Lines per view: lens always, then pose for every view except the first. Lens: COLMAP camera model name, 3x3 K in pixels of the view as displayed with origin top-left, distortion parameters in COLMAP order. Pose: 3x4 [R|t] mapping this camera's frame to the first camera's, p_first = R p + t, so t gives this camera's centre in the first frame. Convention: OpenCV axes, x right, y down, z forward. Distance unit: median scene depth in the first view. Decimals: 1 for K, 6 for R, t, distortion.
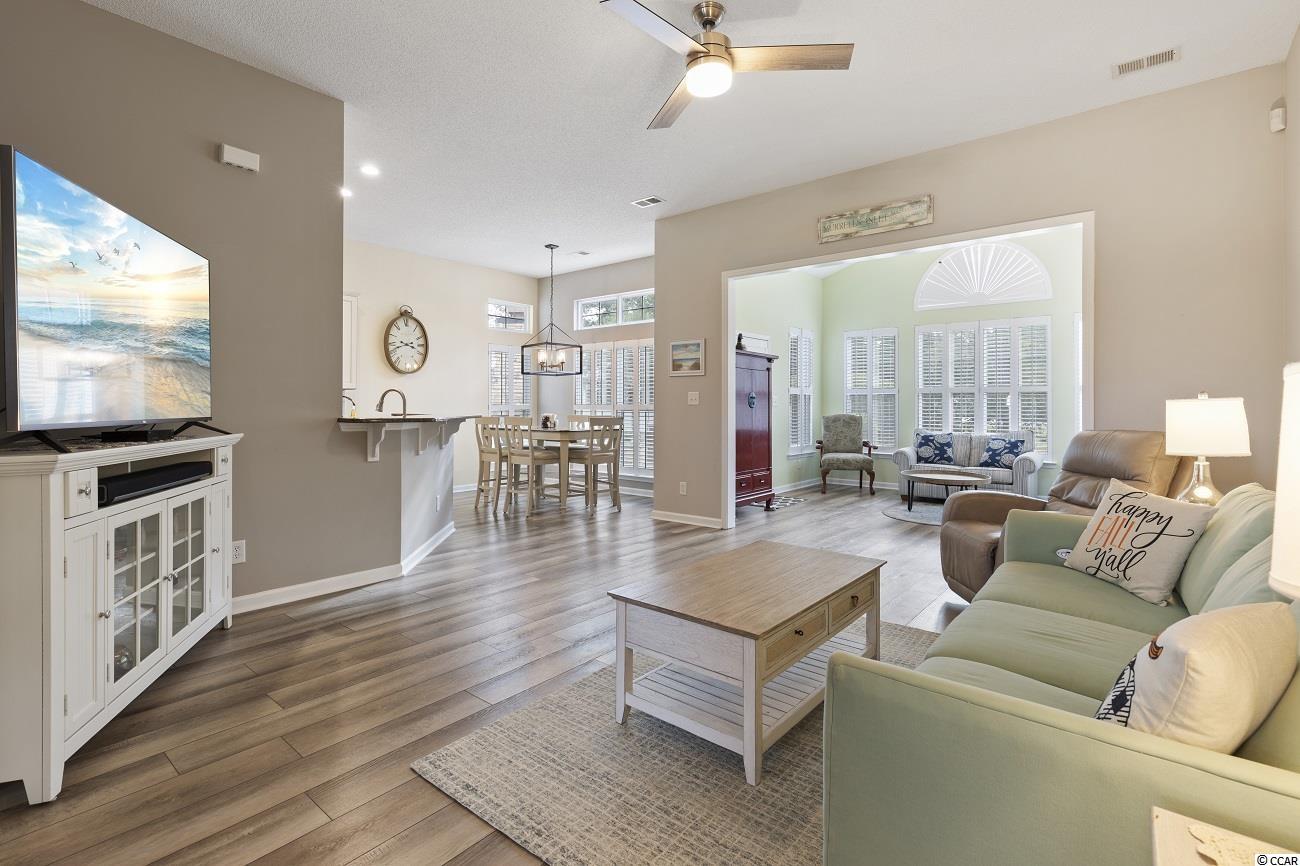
lens RADIAL K [[598.4, 0, 650.9], [0, 598.4, 400.0], [0, 0, 1]] dist [0.005229, -0.000307]
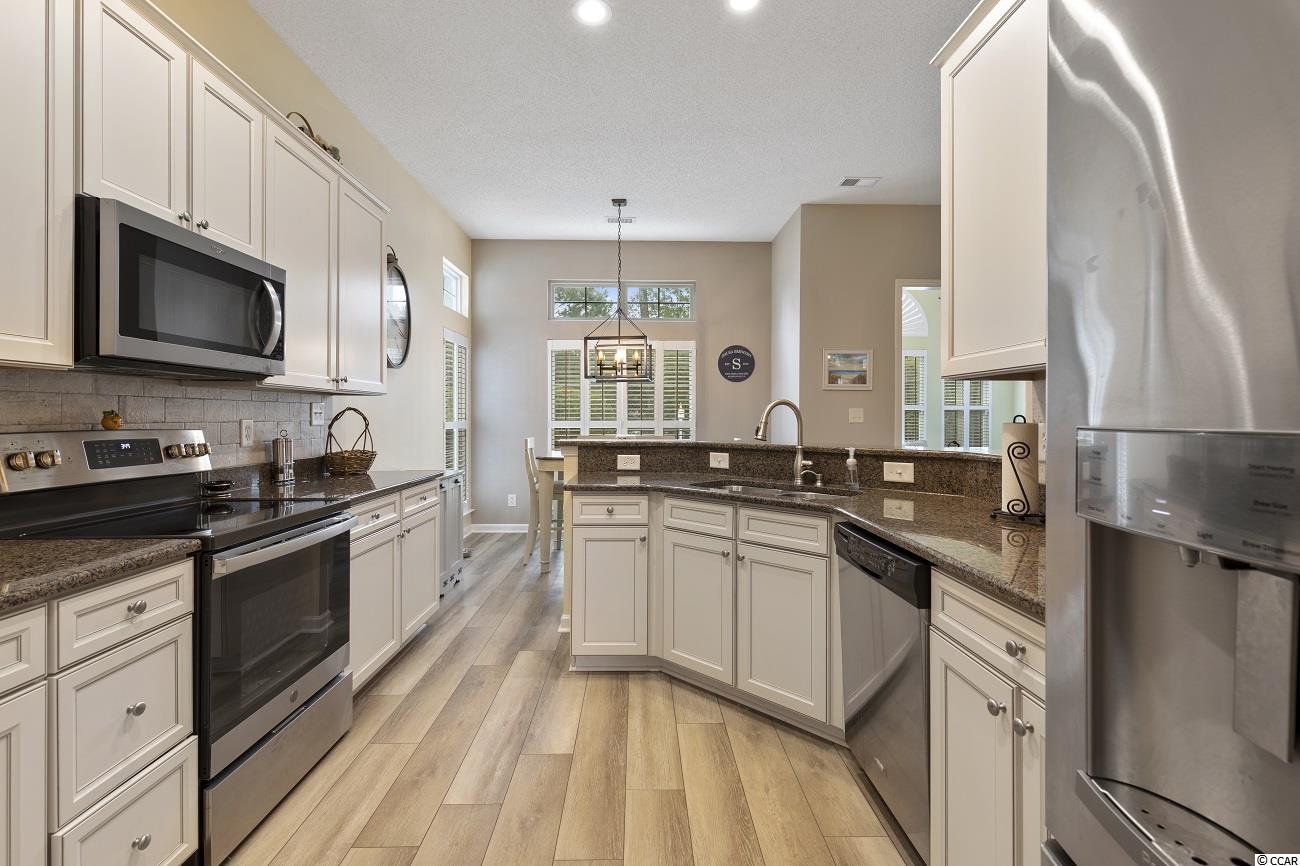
lens RADIAL K [[592.8, 0, 645.5], [0, 592.8, 417.1], [0, 0, 1]] dist [0.001957, -0.000037]
pose [[0.759379, 0.001220, 0.650647, -0.651216], [-0.006712, 0.999960, 0.005959, -0.003470], [-0.650614, -0.008892, 0.759357, 0.469274]]
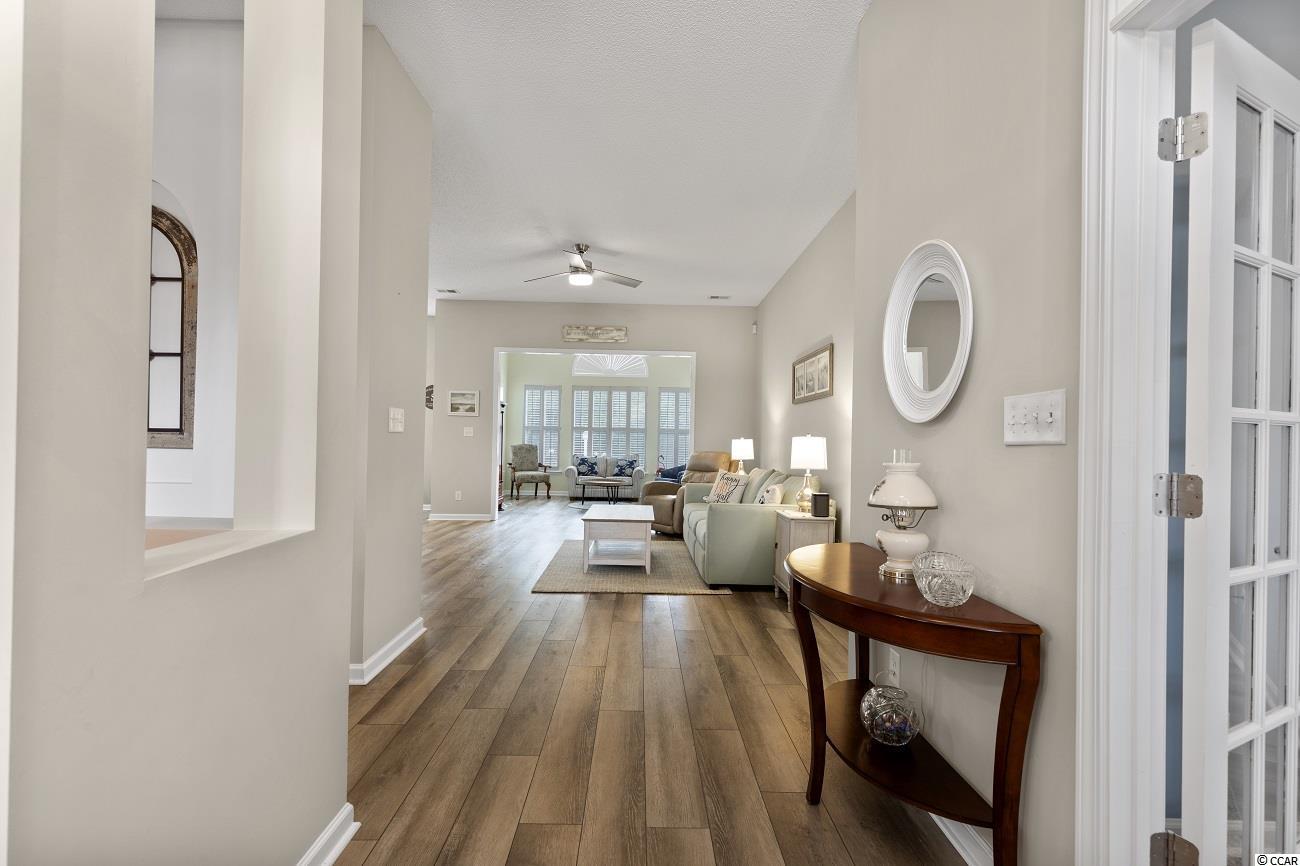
lens RADIAL K [[581.4, 0, 647.2], [0, 581.4, 435.5], [0, 0, 1]] dist [0.002781, 0.000039]
pose [[0.763188, 0.017611, 0.645936, -0.437669], [-0.022869, 0.999738, -0.000238, -0.003138], [-0.645771, -0.014590, 0.763391, -0.291570]]
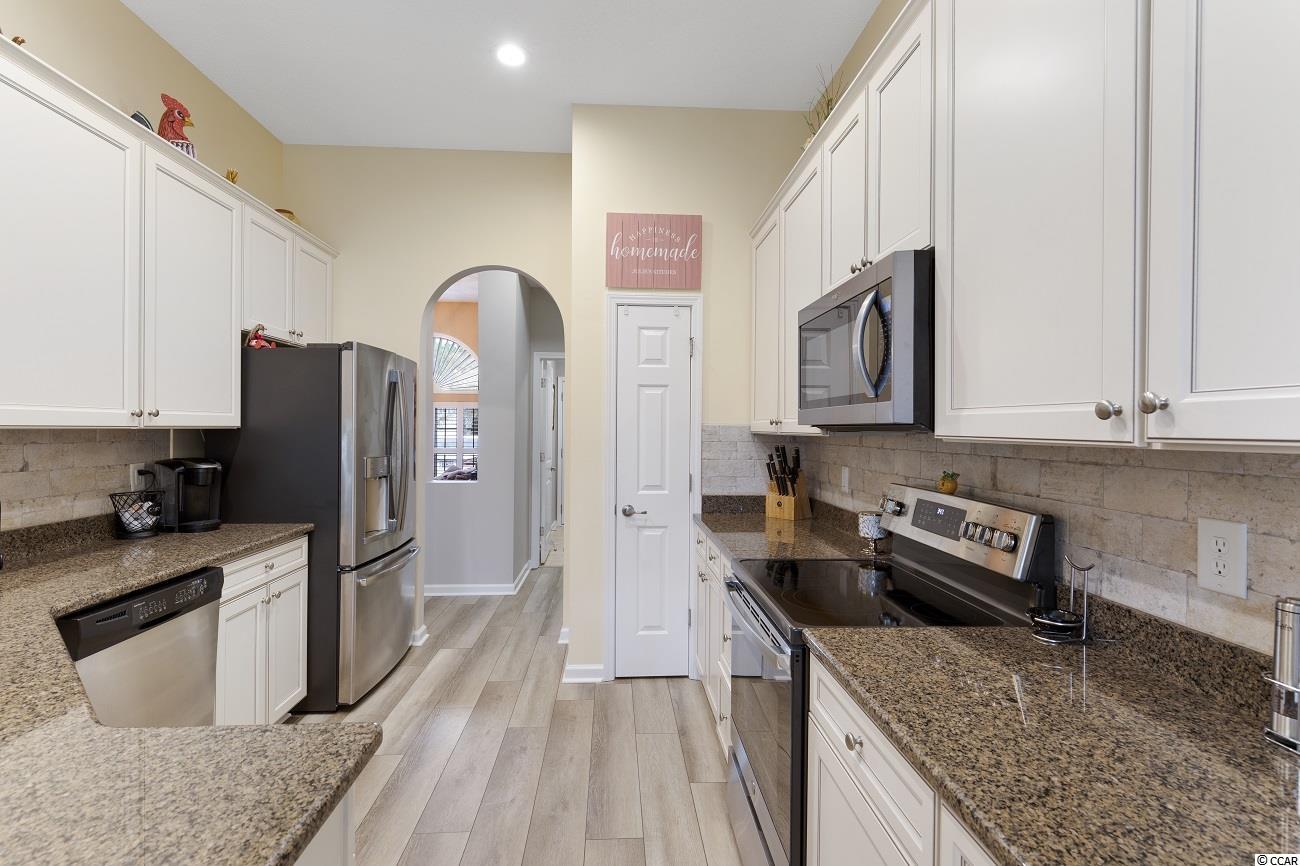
lens RADIAL K [[604.9, 0, 650.0], [0, 604.9, 433.0], [0, 0, 1]] dist [0.001471, 0.000124]
pose [[-0.730076, -0.003108, -0.683359, -0.380739], [-0.003598, 0.999993, -0.000704, -0.020201], [0.683357, 0.001945, -0.730082, 0.955638]]
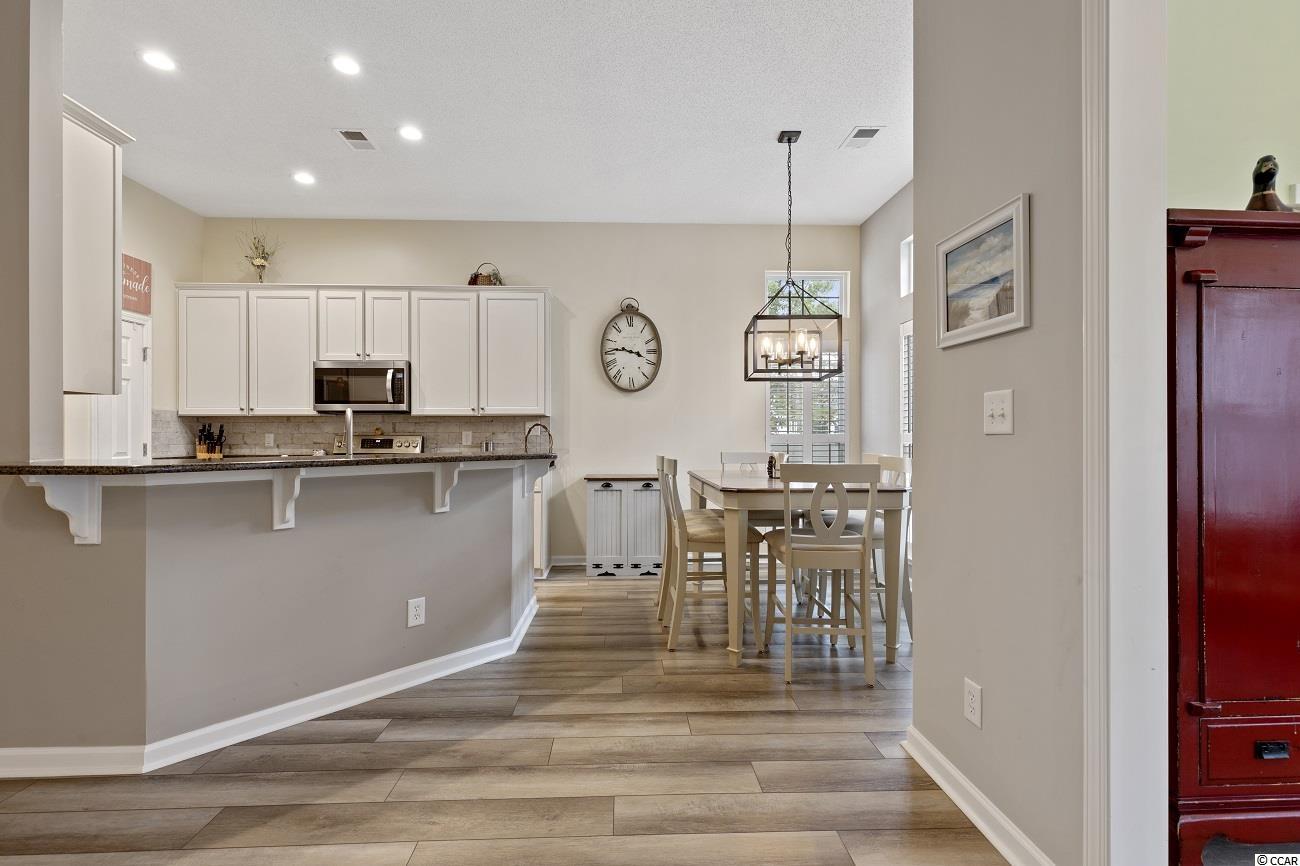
lens RADIAL K [[591.4, 0, 650.0], [0, 591.4, 433.0], [0, 0, 1]] dist [0.001377, -0.000270]
pose [[0.672070, -0.004932, -0.740471, 0.151430], [0.010110, 0.999946, 0.002515, 0.004514], [0.740419, -0.009176, 0.672083, 0.593801]]
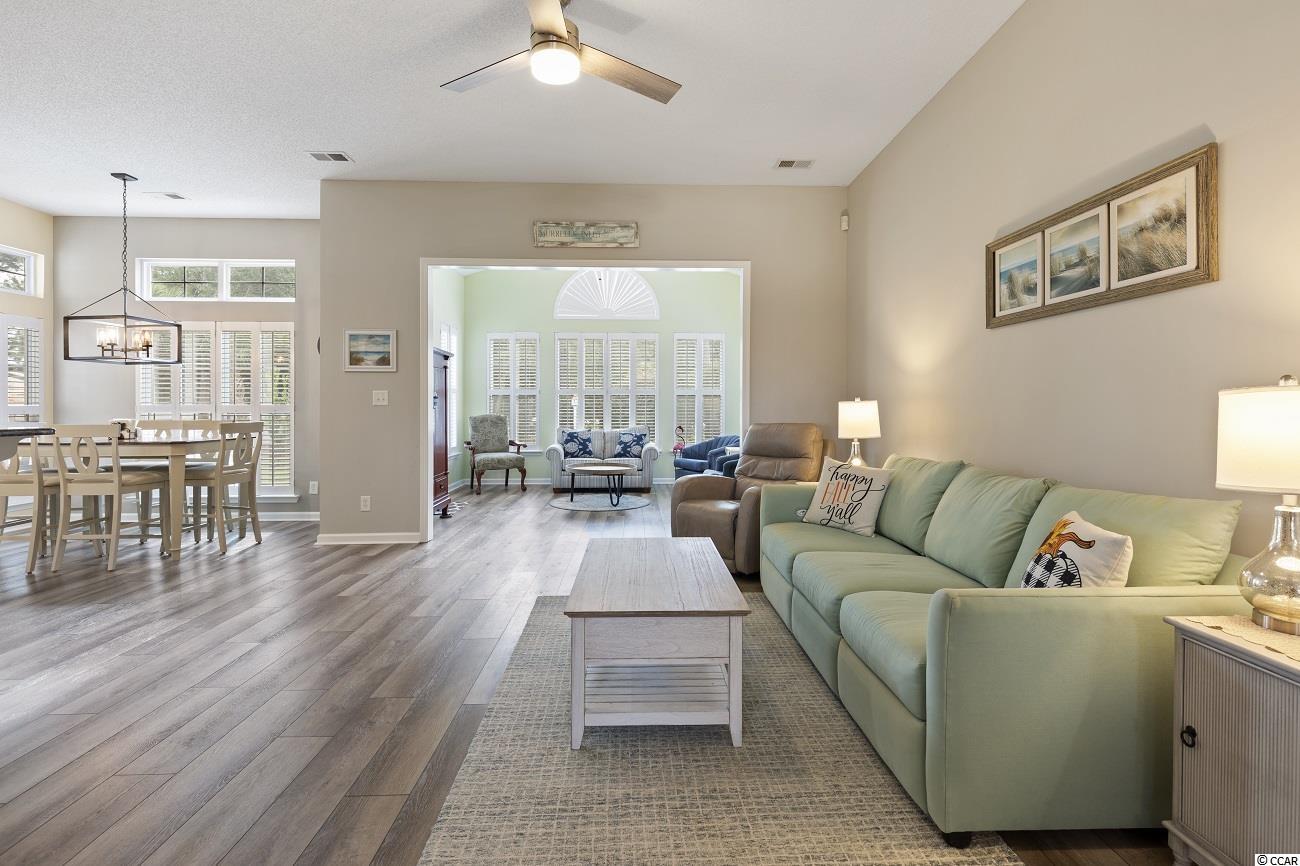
lens RADIAL K [[605.0, 0, 653.0], [0, 605.0, 405.4], [0, 0, 1]] dist [0.010300, -0.000562]
pose [[0.748691, -0.002183, 0.662916, -0.188827], [-0.003924, 0.999962, 0.007725, -0.000256], [-0.662908, -0.008385, 0.748654, 0.071874]]
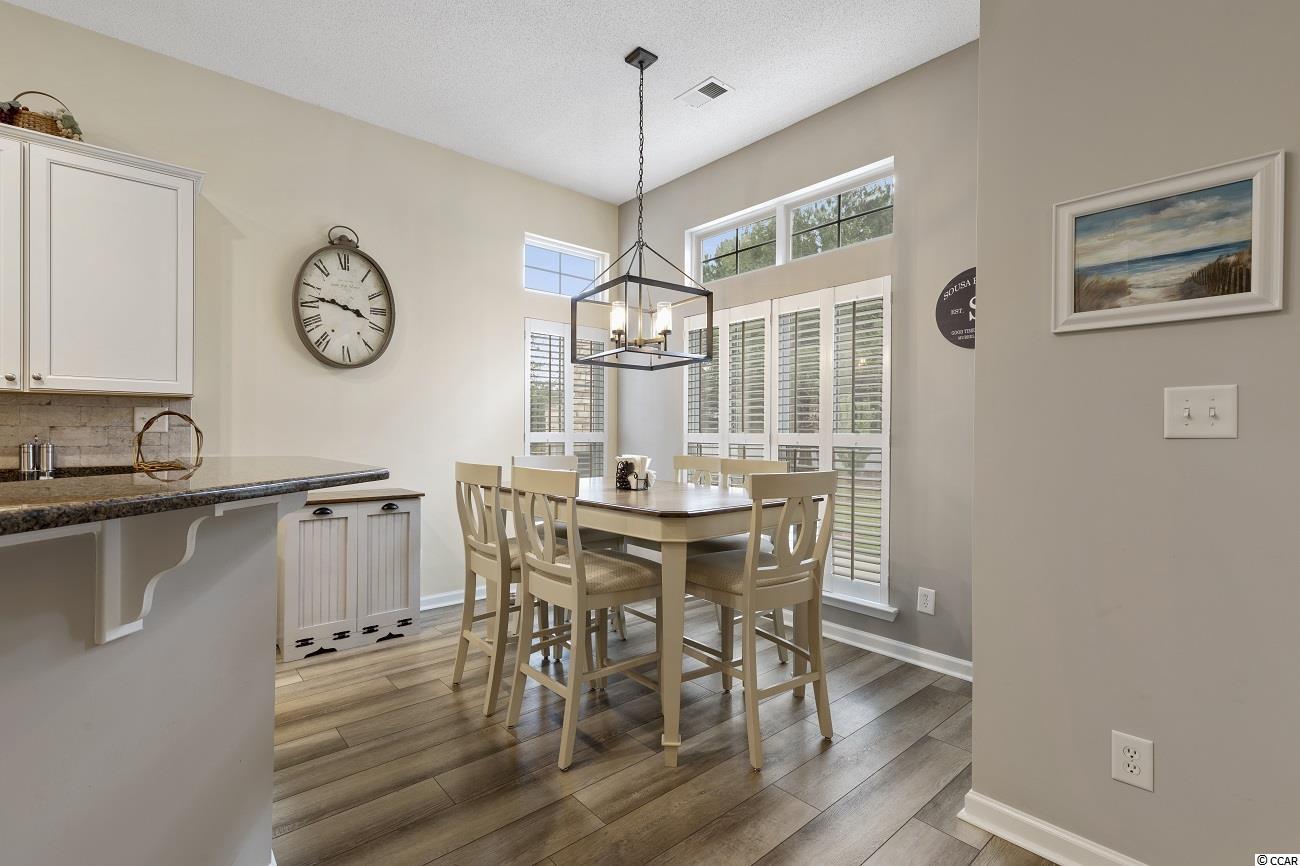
lens RADIAL K [[581.4, 0, 647.2], [0, 581.4, 435.5], [0, 0, 1]] dist [0.002781, 0.000039]
pose [[0.986879, 0.005061, -0.161383, -0.100950], [-0.003099, 0.999918, 0.012403, 0.004373], [0.161433, -0.011740, 0.986814, 0.637127]]
